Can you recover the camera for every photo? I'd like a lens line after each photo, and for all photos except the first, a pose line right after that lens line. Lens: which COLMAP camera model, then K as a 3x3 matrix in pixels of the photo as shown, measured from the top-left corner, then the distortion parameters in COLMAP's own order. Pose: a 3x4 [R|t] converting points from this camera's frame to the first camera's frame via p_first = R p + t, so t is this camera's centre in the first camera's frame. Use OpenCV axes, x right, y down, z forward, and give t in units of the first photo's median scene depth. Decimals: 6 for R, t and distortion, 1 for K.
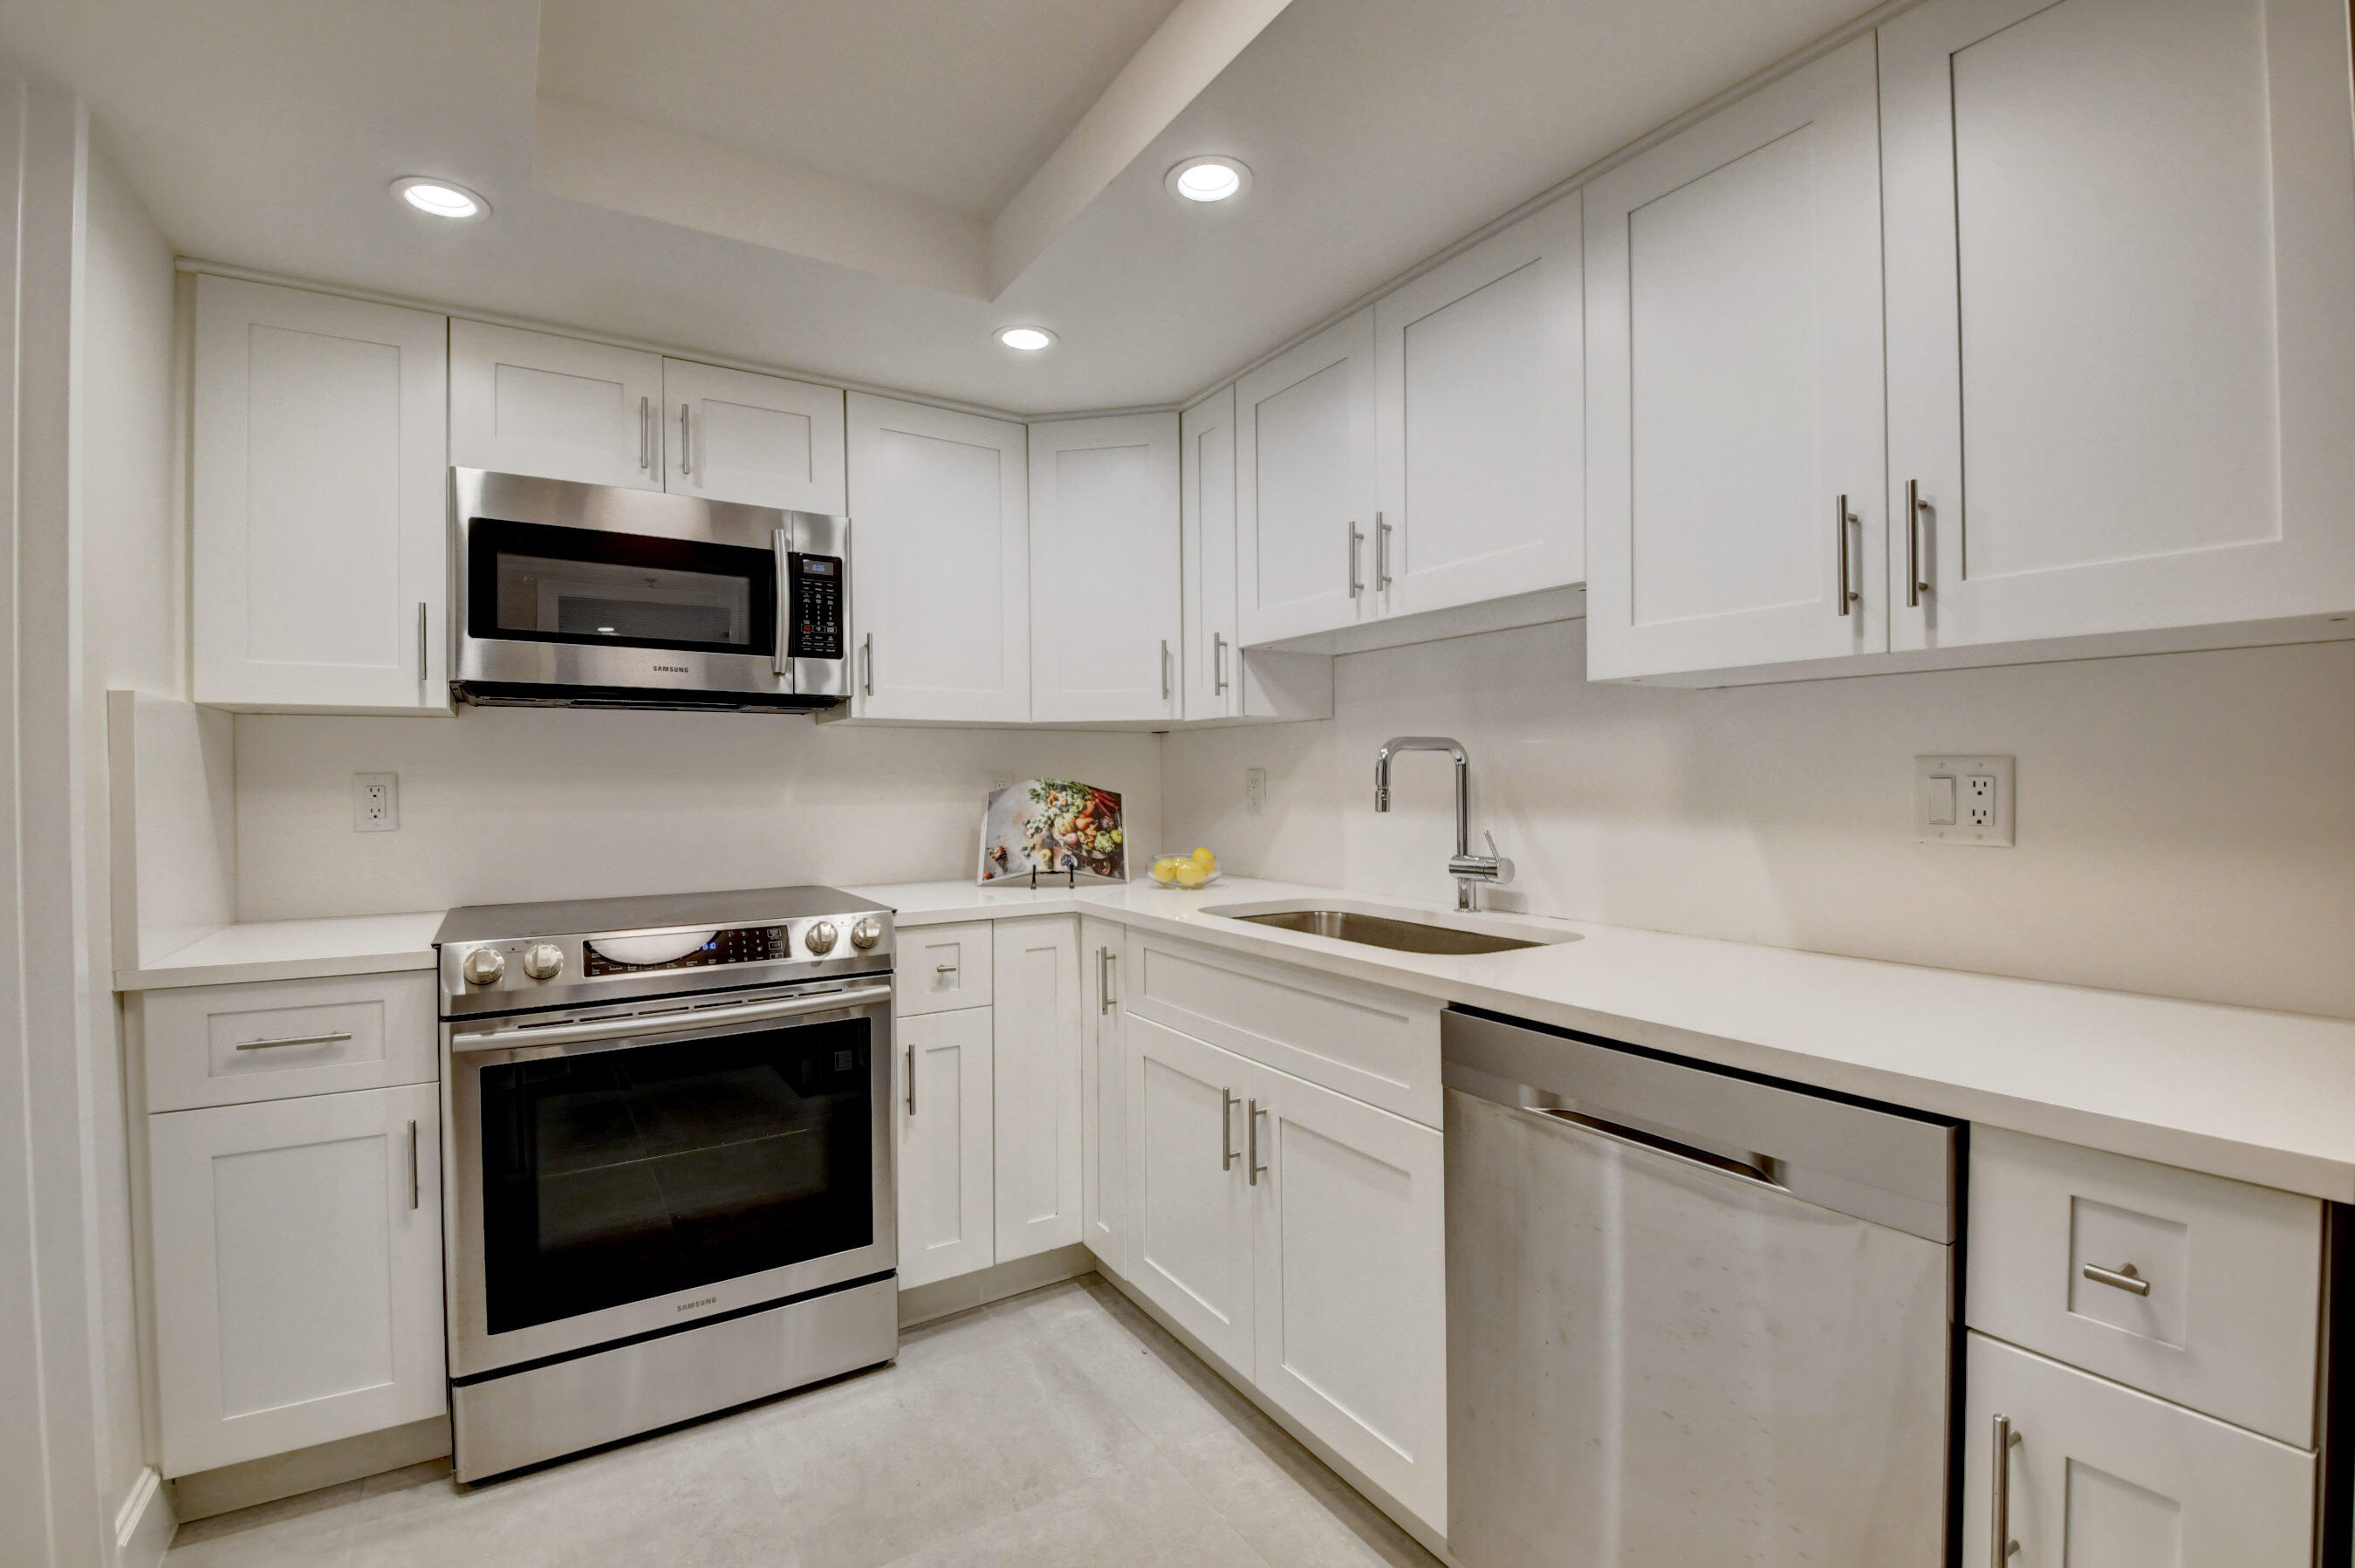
lens RADIAL K [[1026.8, 0, 1173.8], [0, 1026.8, 788.0], [0, 0, 1]] dist [0.012170, -0.029509]
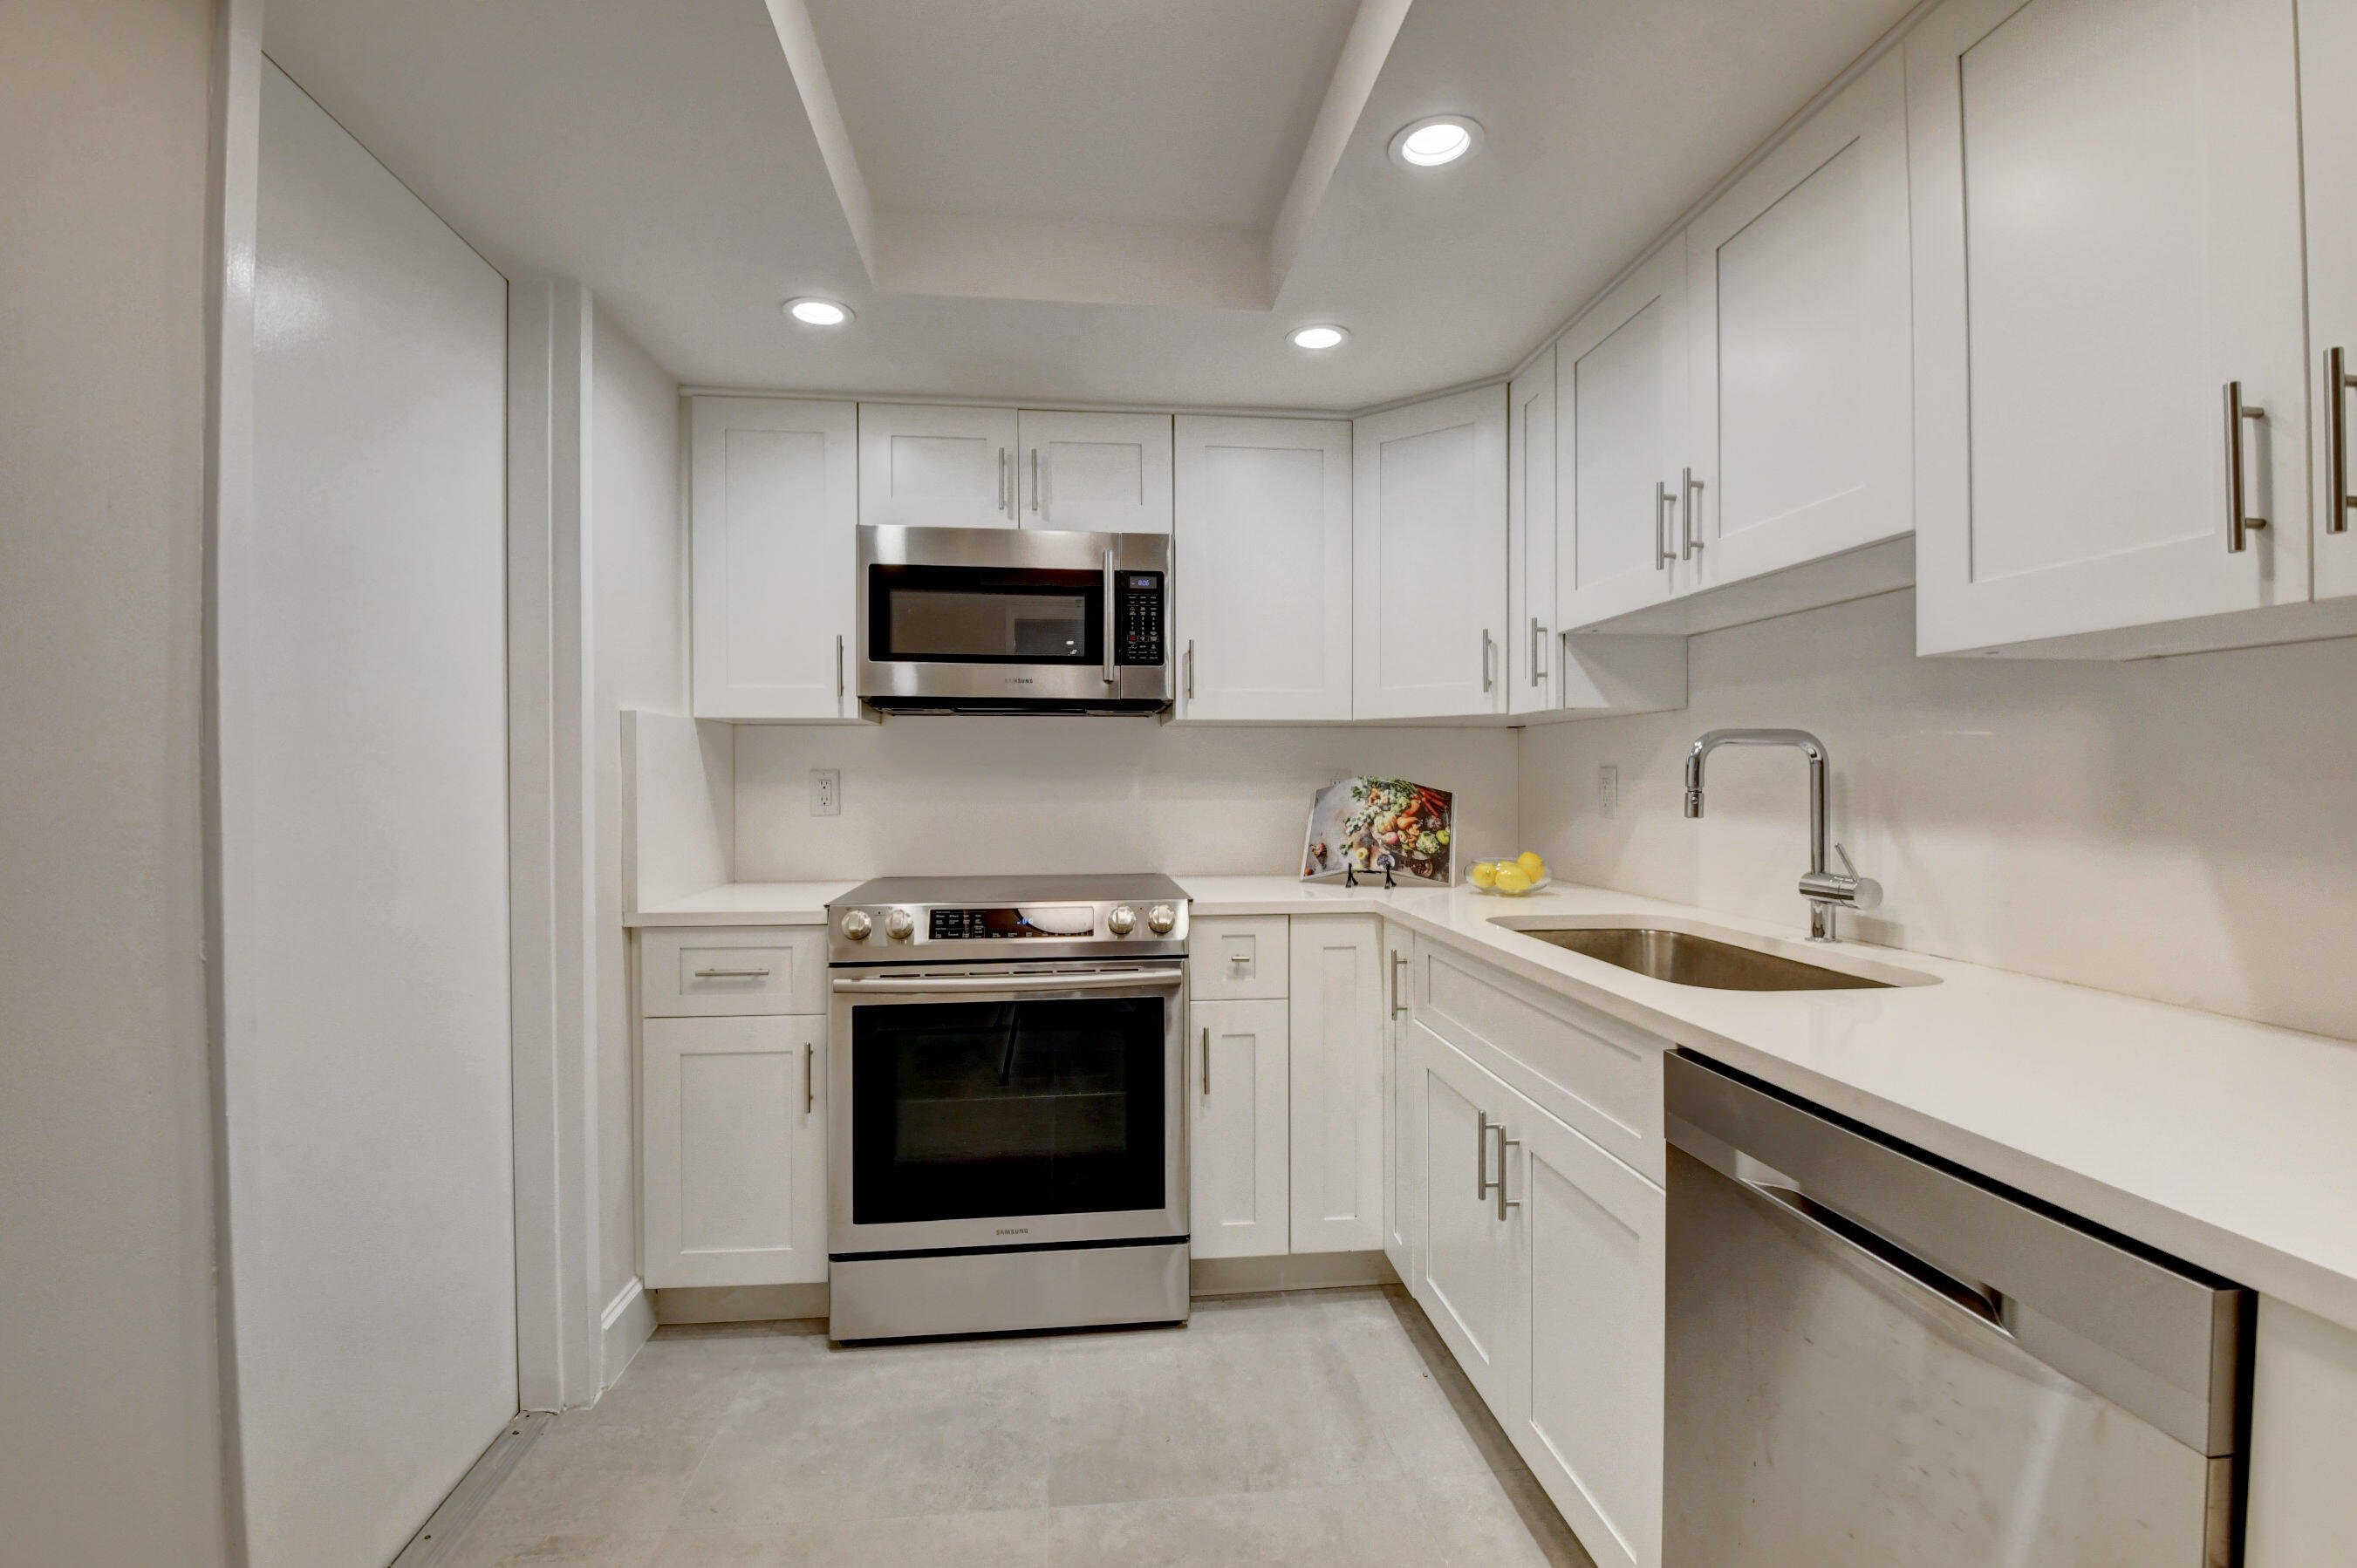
lens RADIAL K [[1027.5, 0, 1174.8], [0, 1027.5, 788.0], [0, 0, 1]] dist [0.012170, -0.029509]
pose [[0.898640, 0.008953, -0.438595, 0.178147], [-0.007508, 0.999959, 0.005028, -0.002000], [0.438622, -0.001226, 0.898671, 0.037445]]
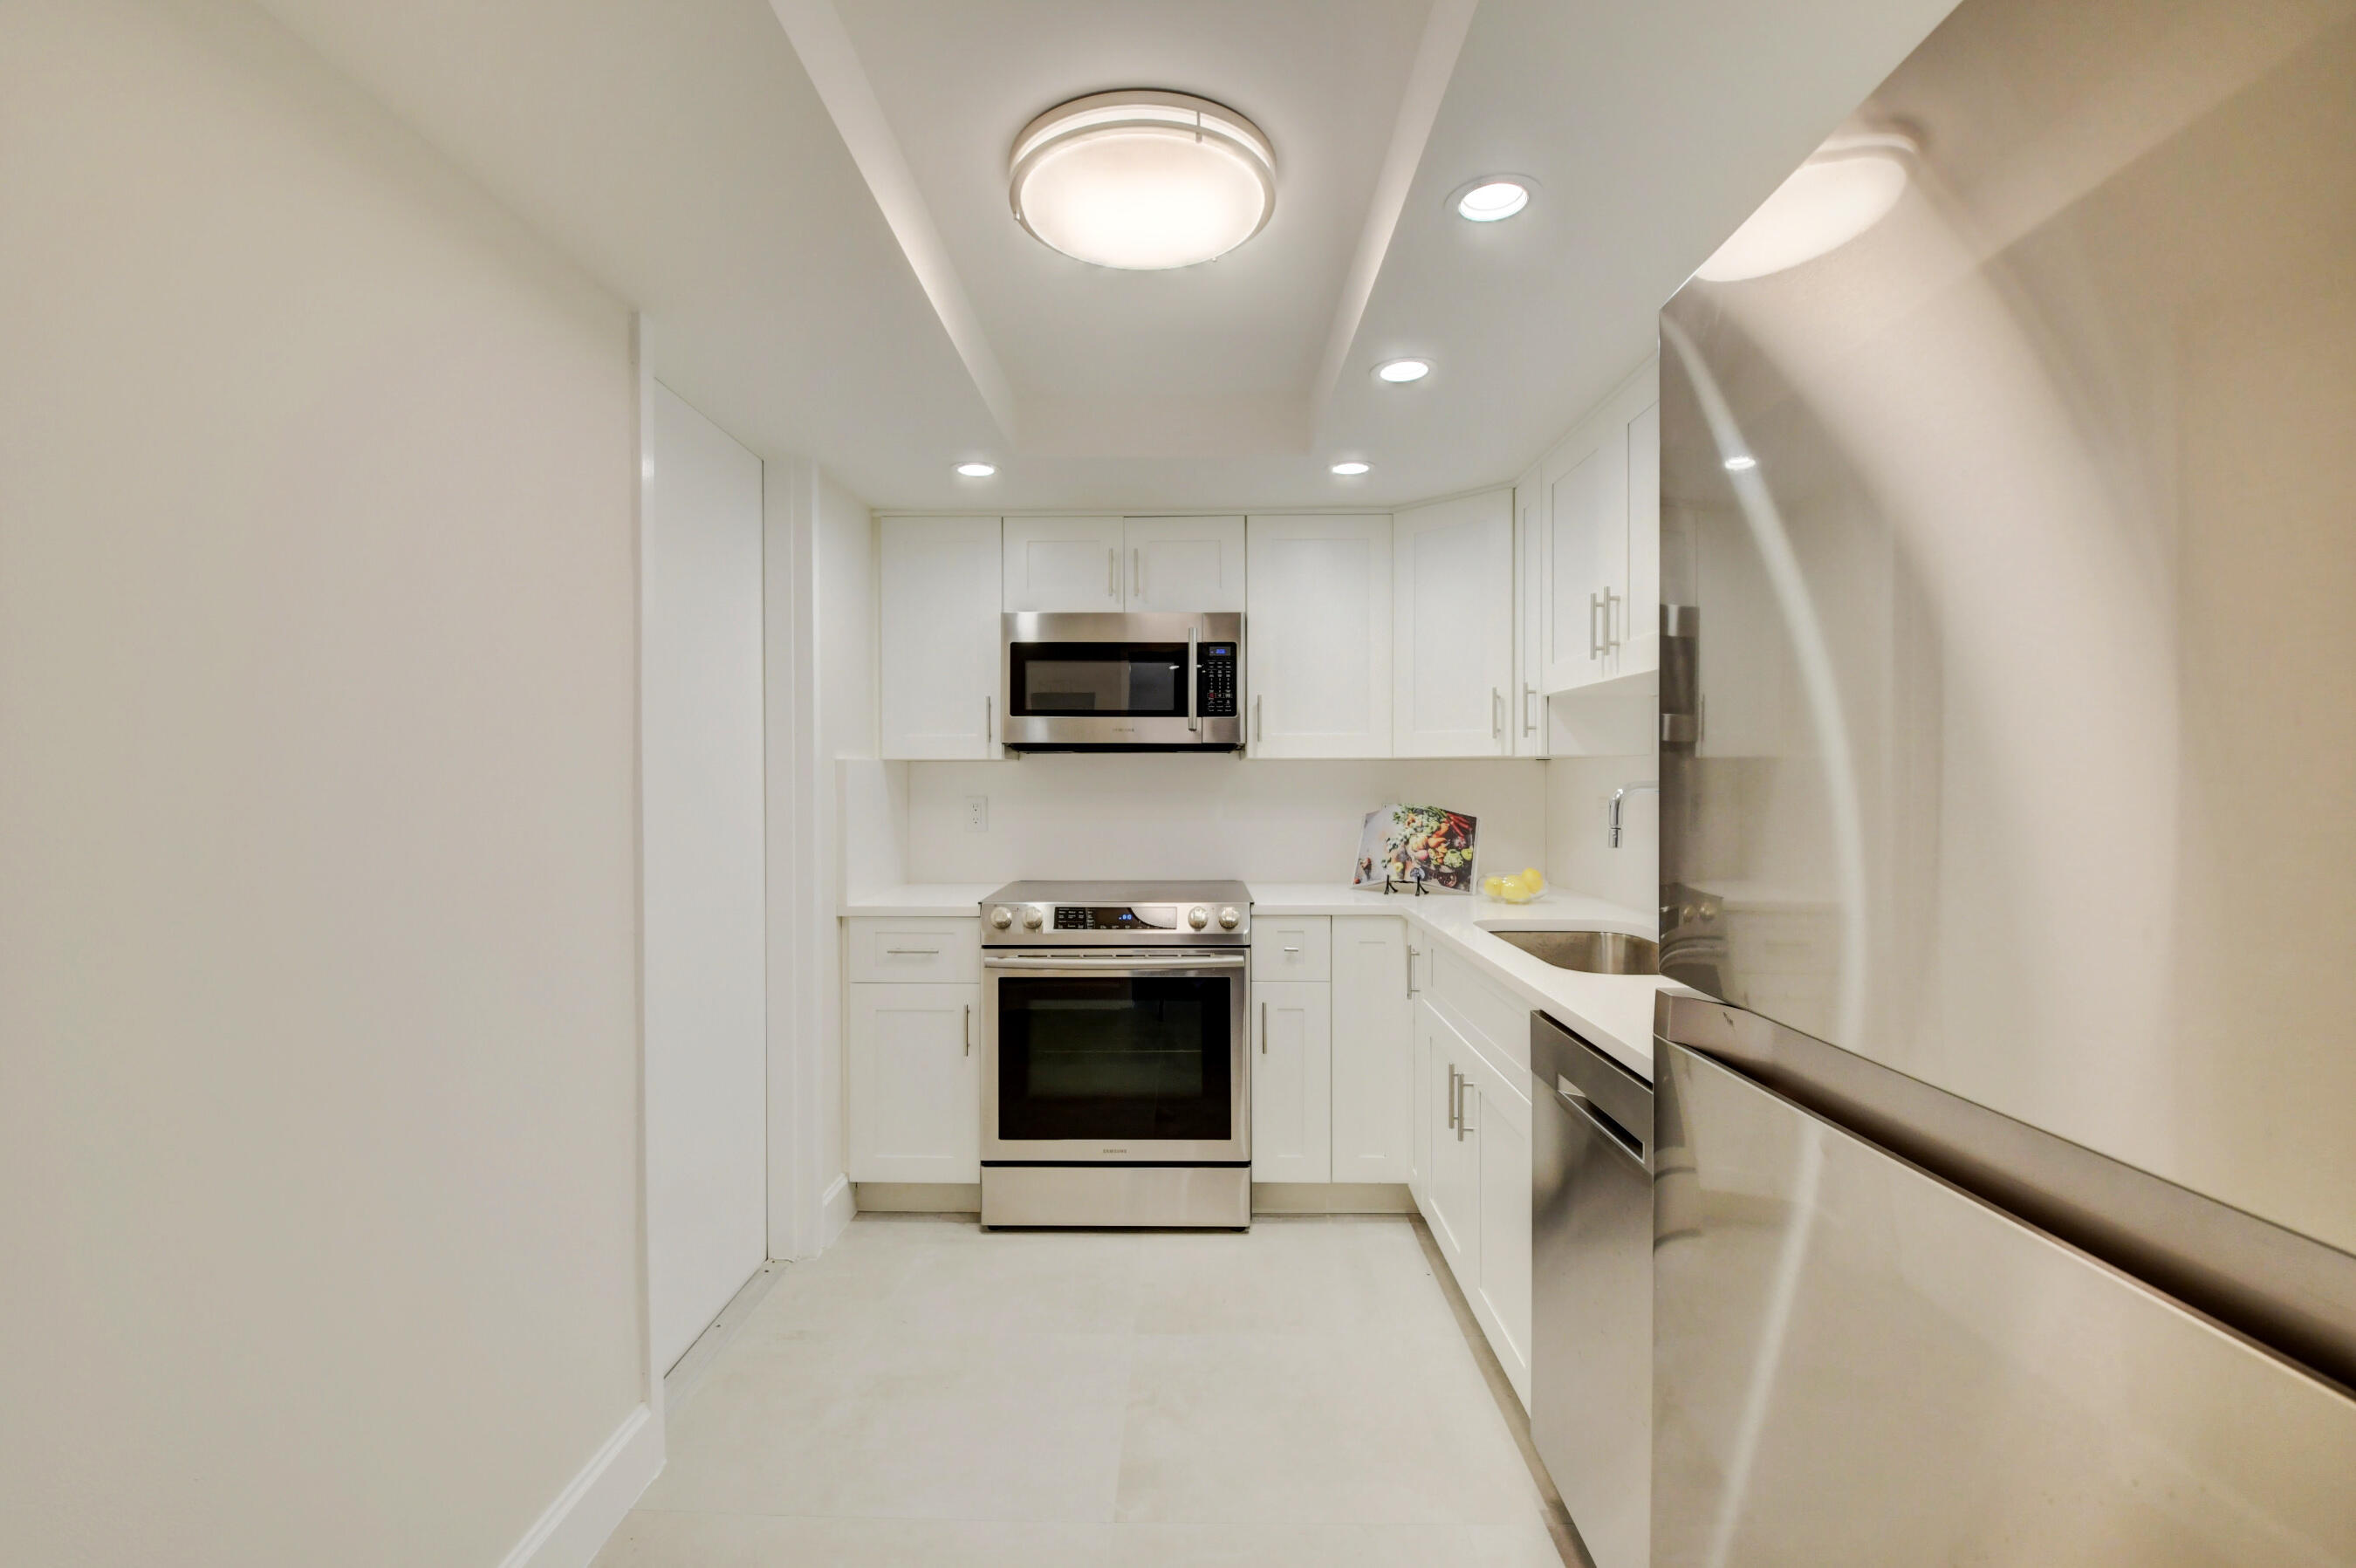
lens RADIAL K [[1027.2, 0, 1174.3], [0, 1027.2, 788.0], [0, 0, 1]] dist [0.012170, -0.029509]
pose [[0.835138, 0.011789, -0.549915, 0.392970], [-0.008381, 0.999927, 0.008708, -0.045317], [0.549977, -0.002663, 0.835175, -0.201984]]
